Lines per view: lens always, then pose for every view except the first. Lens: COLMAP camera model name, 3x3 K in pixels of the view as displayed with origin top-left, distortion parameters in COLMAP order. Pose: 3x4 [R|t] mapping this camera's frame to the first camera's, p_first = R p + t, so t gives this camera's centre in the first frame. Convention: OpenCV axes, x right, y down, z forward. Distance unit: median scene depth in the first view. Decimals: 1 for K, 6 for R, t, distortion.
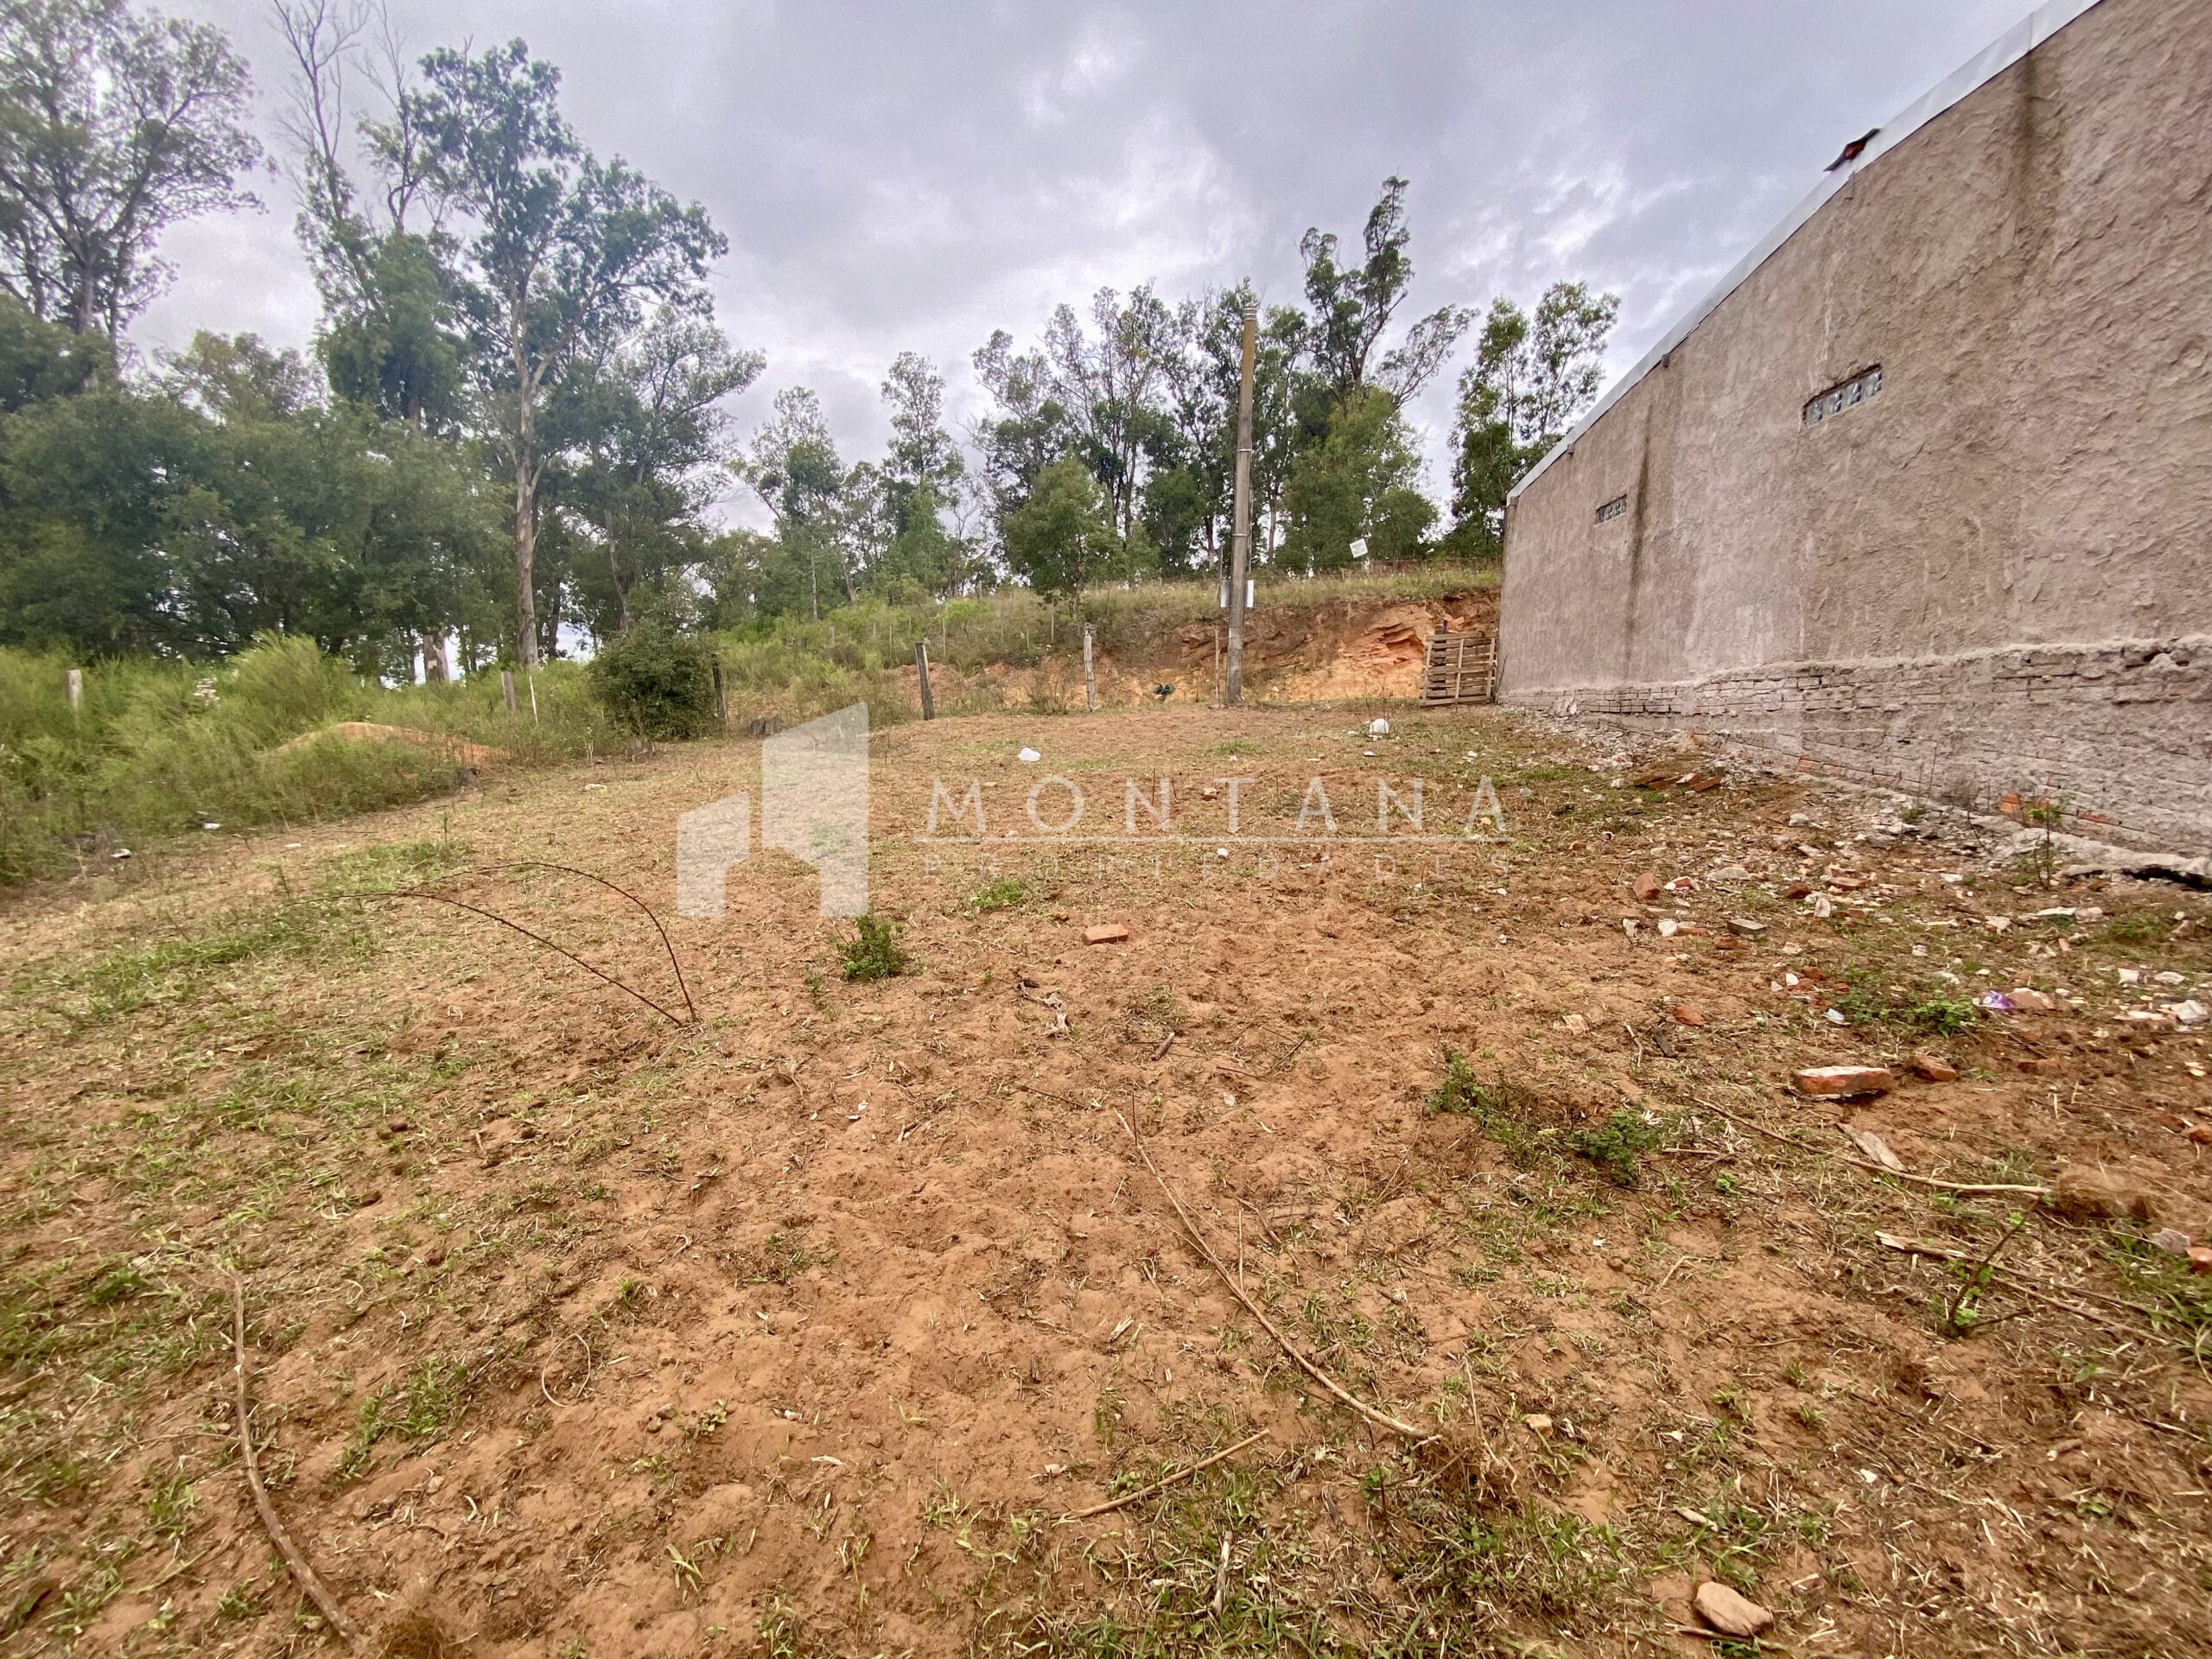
lens RADIAL K [[956.1, 0, 1106.0], [0, 956.1, 829.5], [0, 0, 1]] dist [0.064977, -0.039886]
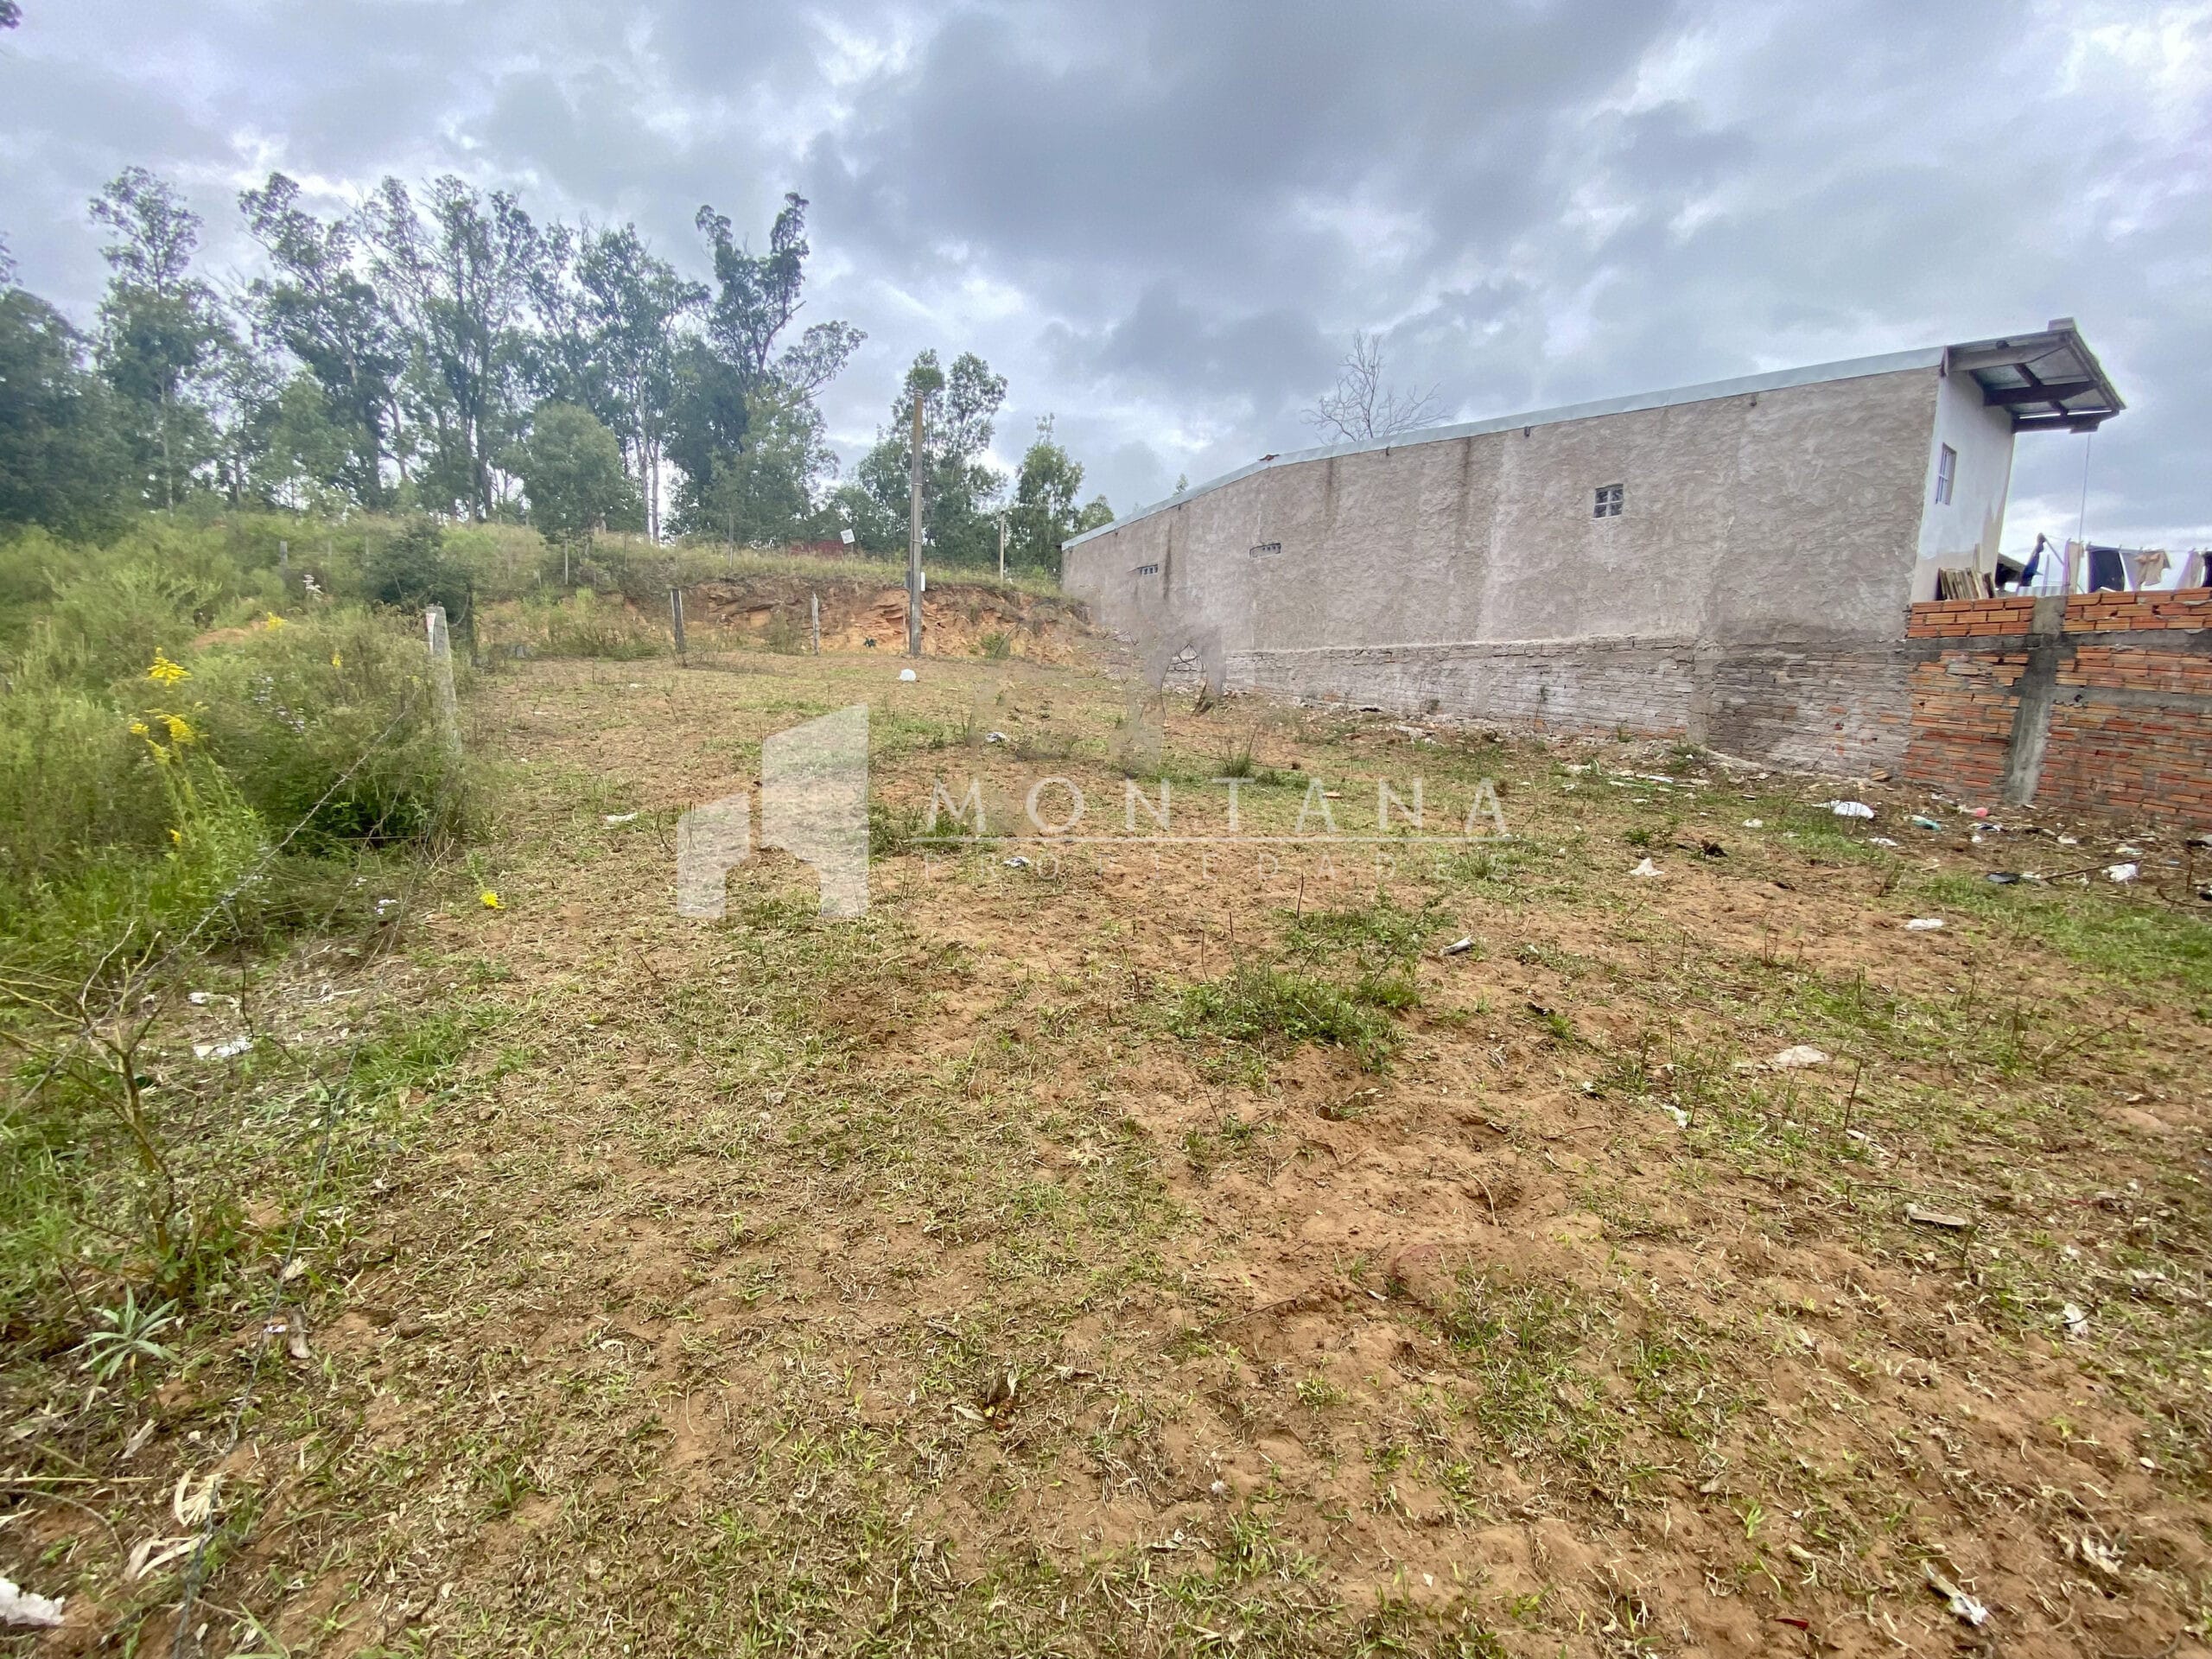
lens RADIAL K [[956.1, 0, 1106.0], [0, 956.1, 829.5], [0, 0, 1]] dist [0.064977, -0.039886]
pose [[0.781355, -0.044685, 0.622485, -0.139780], [0.028462, 0.998947, 0.035983, 0.023455], [-0.623437, -0.010398, 0.781804, -0.087502]]
